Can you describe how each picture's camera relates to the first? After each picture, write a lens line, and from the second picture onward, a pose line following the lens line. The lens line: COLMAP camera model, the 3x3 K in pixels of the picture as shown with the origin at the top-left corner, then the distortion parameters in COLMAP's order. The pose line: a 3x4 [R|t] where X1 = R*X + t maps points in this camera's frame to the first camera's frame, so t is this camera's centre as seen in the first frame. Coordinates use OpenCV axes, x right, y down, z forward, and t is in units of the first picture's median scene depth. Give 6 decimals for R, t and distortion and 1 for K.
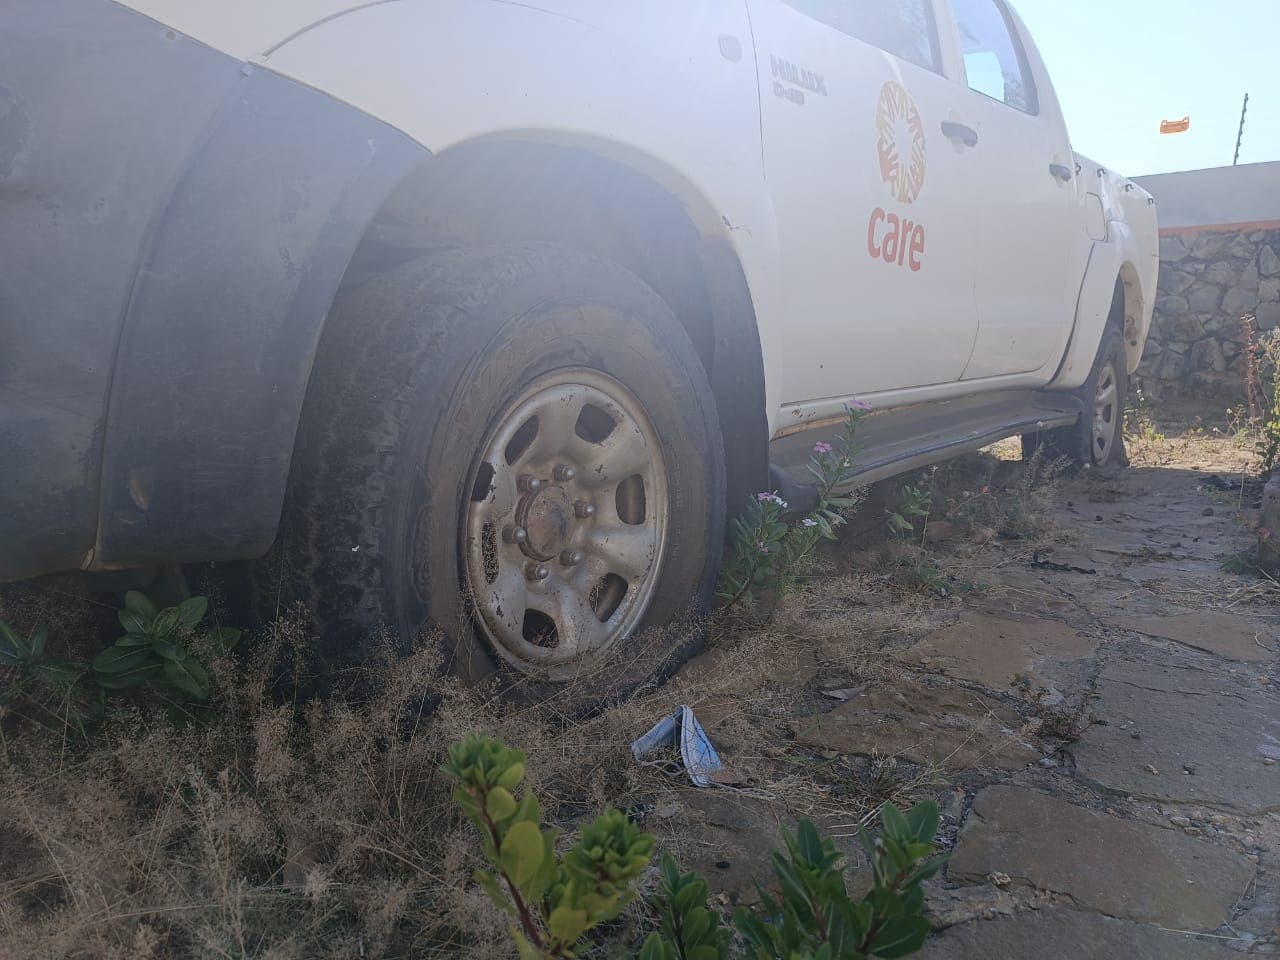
lens RADIAL K [[937.1, 0, 637.7], [0, 937.1, 481.3], [0, 0, 1]] dist [0.052119, -0.047618]
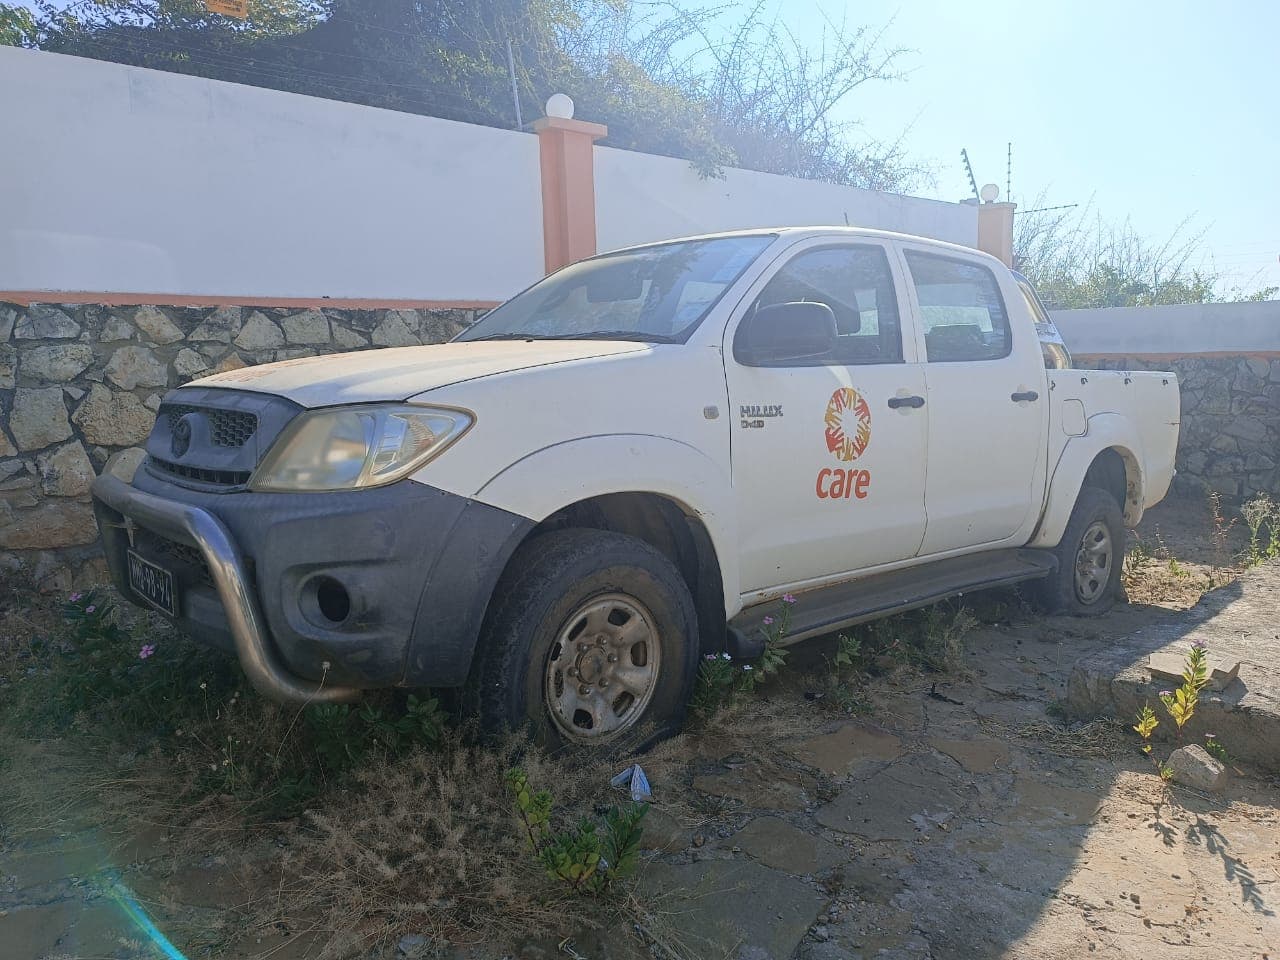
lens RADIAL K [[937.1, 0, 634.6], [0, 937.1, 489.4], [0, 0, 1]] dist [0.052119, -0.047618]
pose [[0.981793, 0.053254, -0.182337, 0.325237], [-0.058814, 0.997950, -0.025218, -0.274790], [0.180620, 0.035483, 0.982913, -0.938788]]
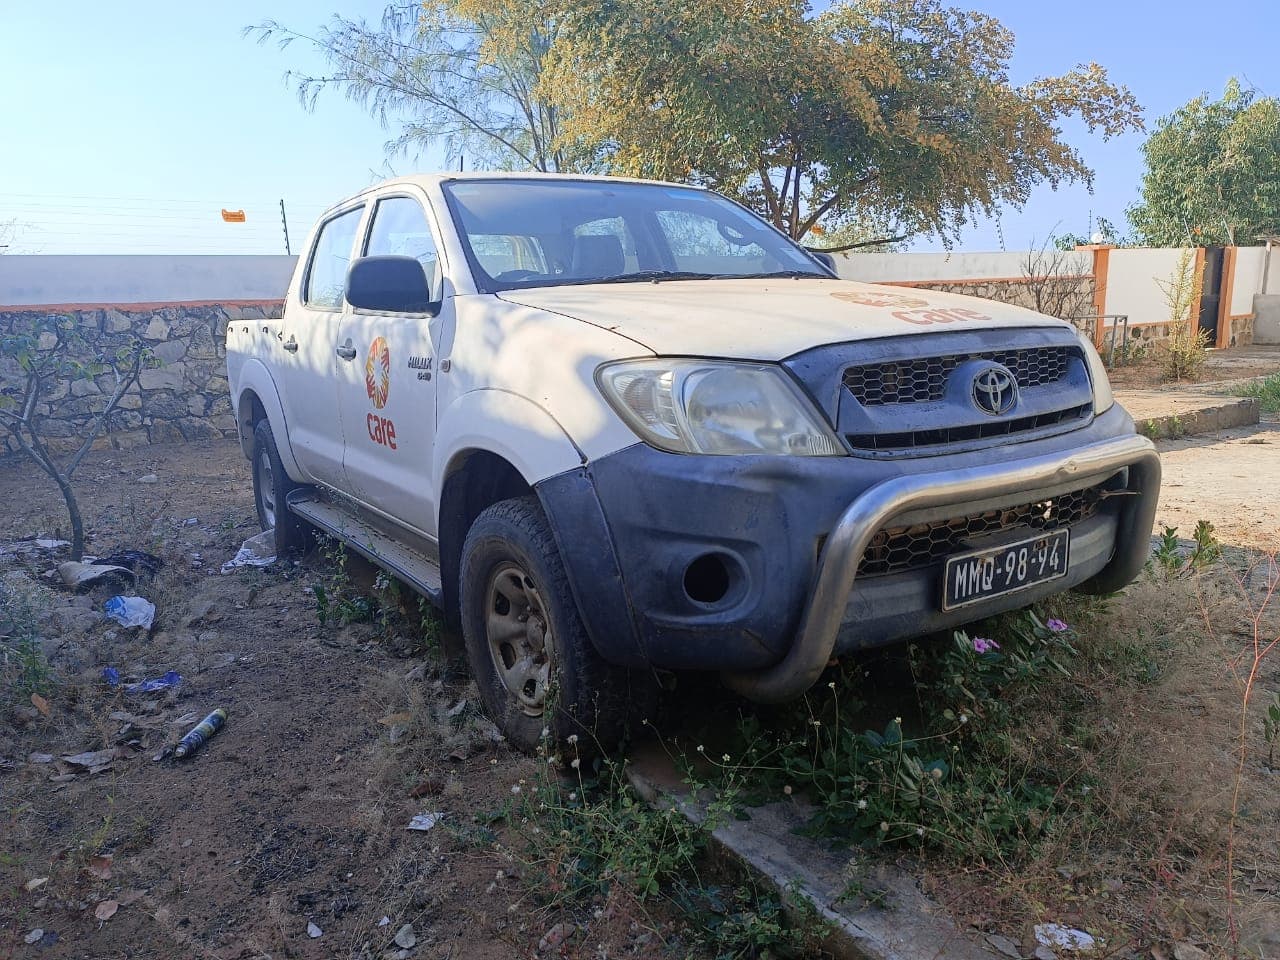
lens RADIAL K [[937.1, 0, 650.8], [0, 937.1, 466.1], [0, 0, 1]] dist [0.052119, -0.047618]
pose [[0.321842, -0.151428, 0.934605, -2.665939], [0.176844, 0.979370, 0.097782, -0.509714], [-0.930131, 0.133809, 0.341981, 0.793158]]
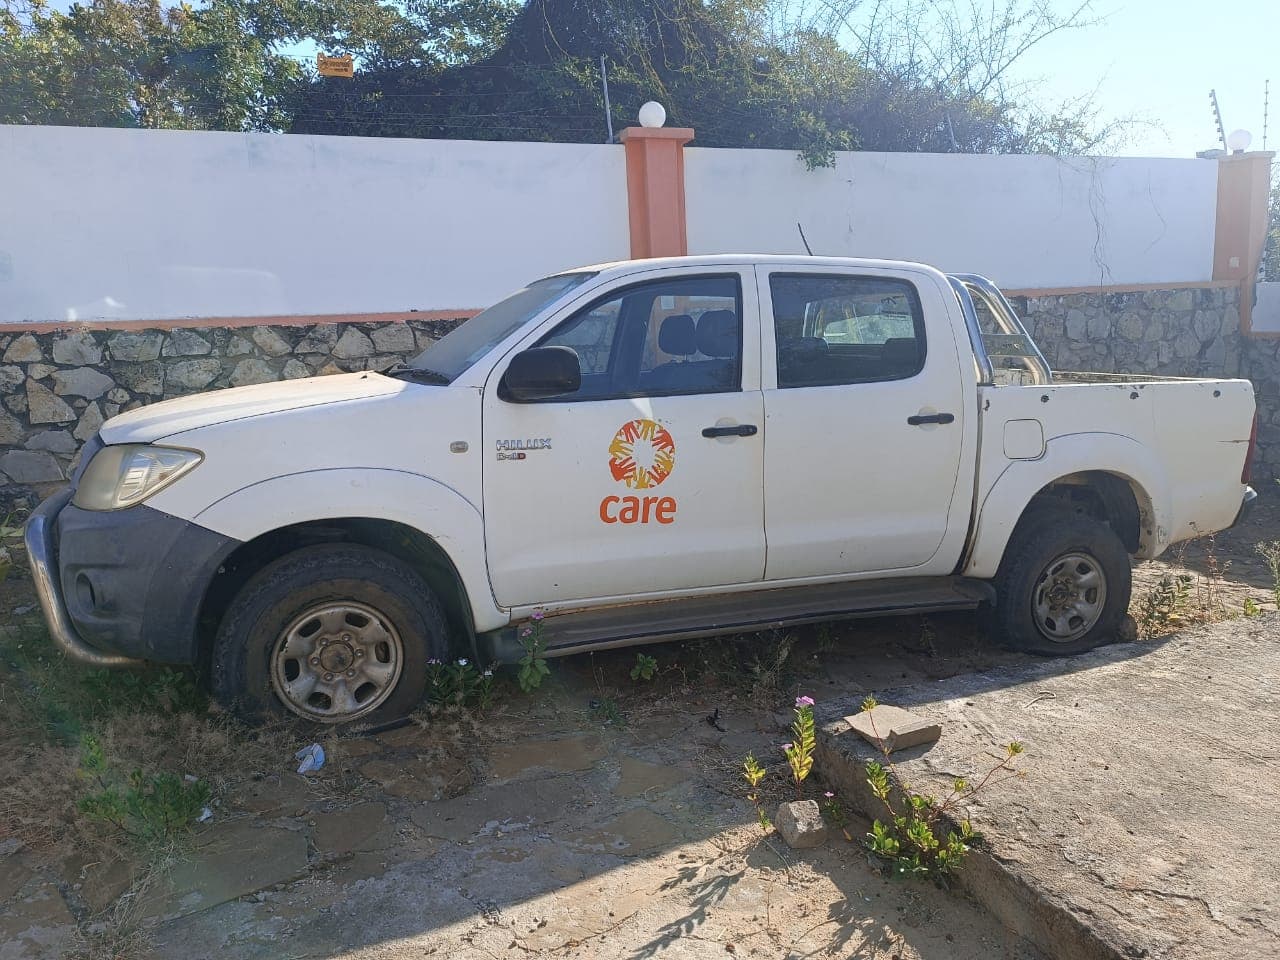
lens RADIAL K [[937.1, 0, 627.4], [0, 937.1, 484.2], [0, 0, 1]] dist [0.052119, -0.047618]
pose [[0.848832, 0.100986, -0.518927, 1.680939], [-0.095190, 0.994738, 0.037876, -0.541055], [0.520022, 0.017246, 0.853979, -0.670066]]
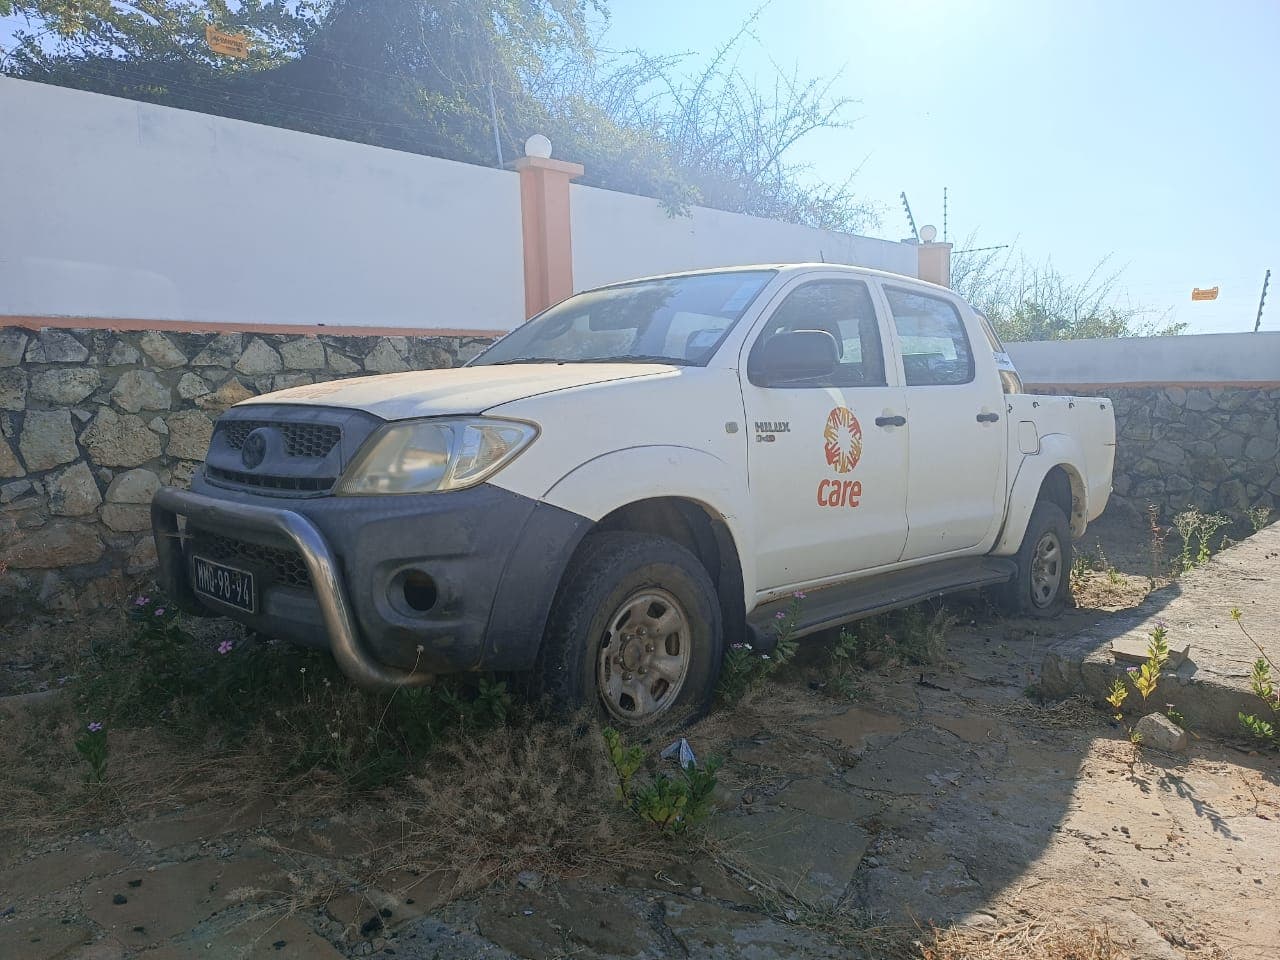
lens RADIAL K [[937.1, 0, 634.8], [0, 937.1, 490.8], [0, 0, 1]] dist [0.052119, -0.047618]
pose [[0.992514, 0.042481, -0.114503, 0.140806], [-0.049674, 0.996918, -0.060718, -0.199172], [0.111571, 0.065951, 0.991566, -1.186687]]
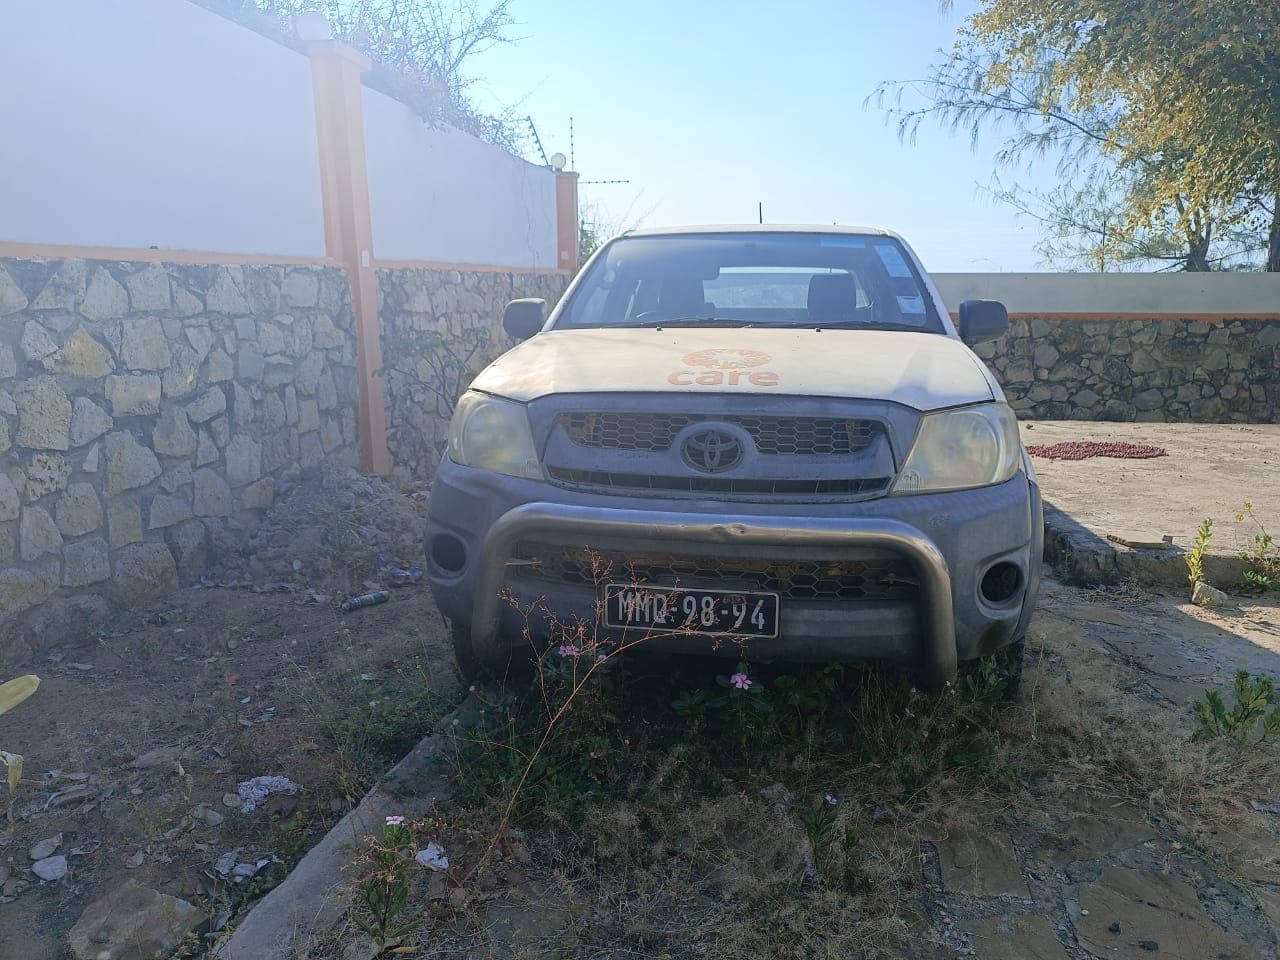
lens RADIAL K [[937.1, 0, 642.9], [0, 937.1, 514.8], [0, 0, 1]] dist [0.052119, -0.047618]
pose [[0.875626, -0.068012, 0.478177, -1.906674], [0.047142, 0.997344, 0.055529, -0.356922], [-0.480683, -0.026081, 0.876506, -0.692239]]
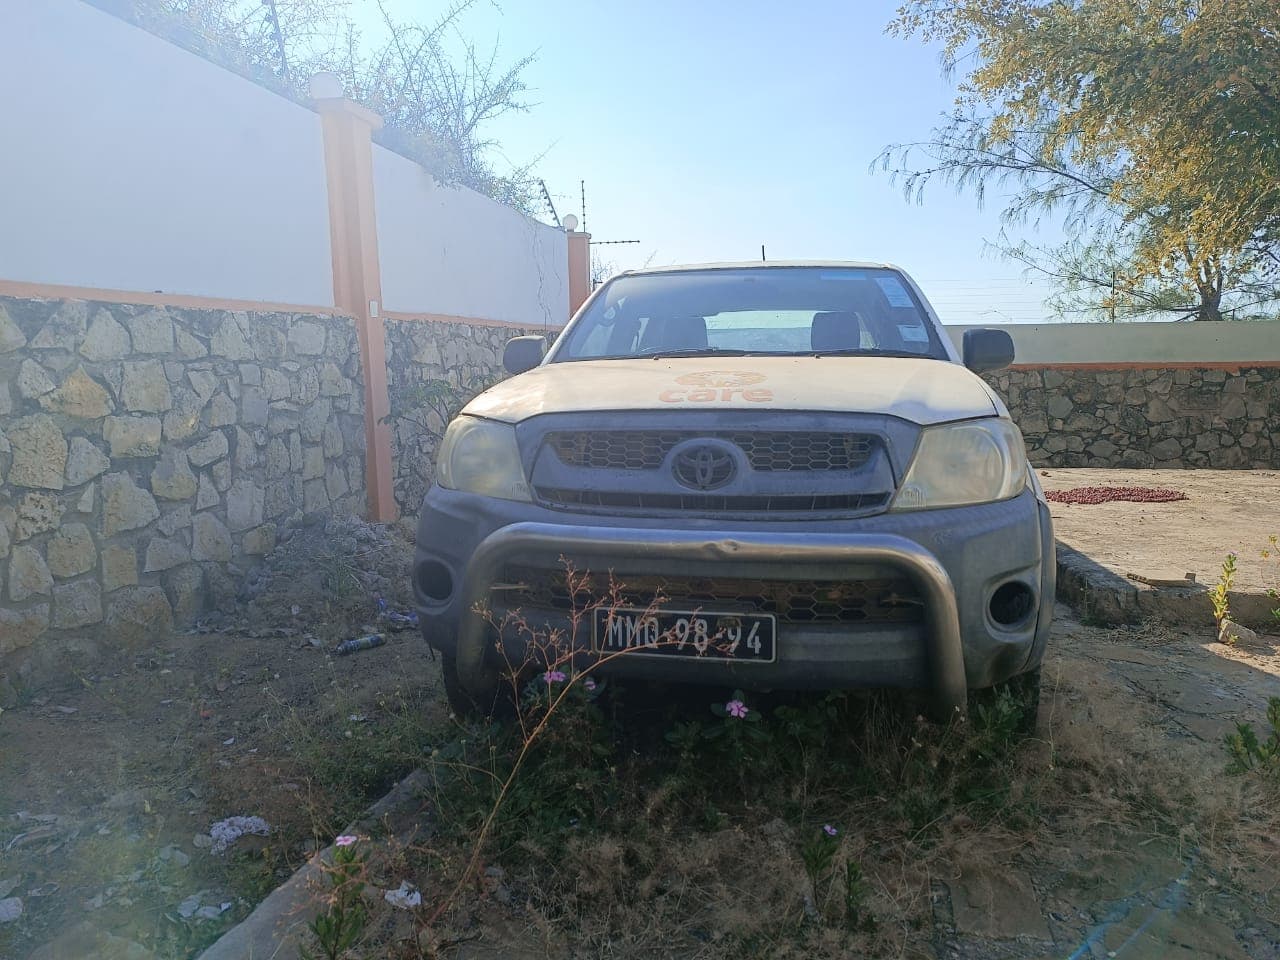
lens RADIAL K [[937.1, 0, 643.2], [0, 937.1, 509.5], [0, 0, 1]] dist [0.052119, -0.047618]
pose [[0.884456, -0.039950, 0.464911, -1.833123], [0.054849, 0.998322, -0.018559, -0.272100], [-0.463389, 0.041915, 0.885163, -0.657300]]
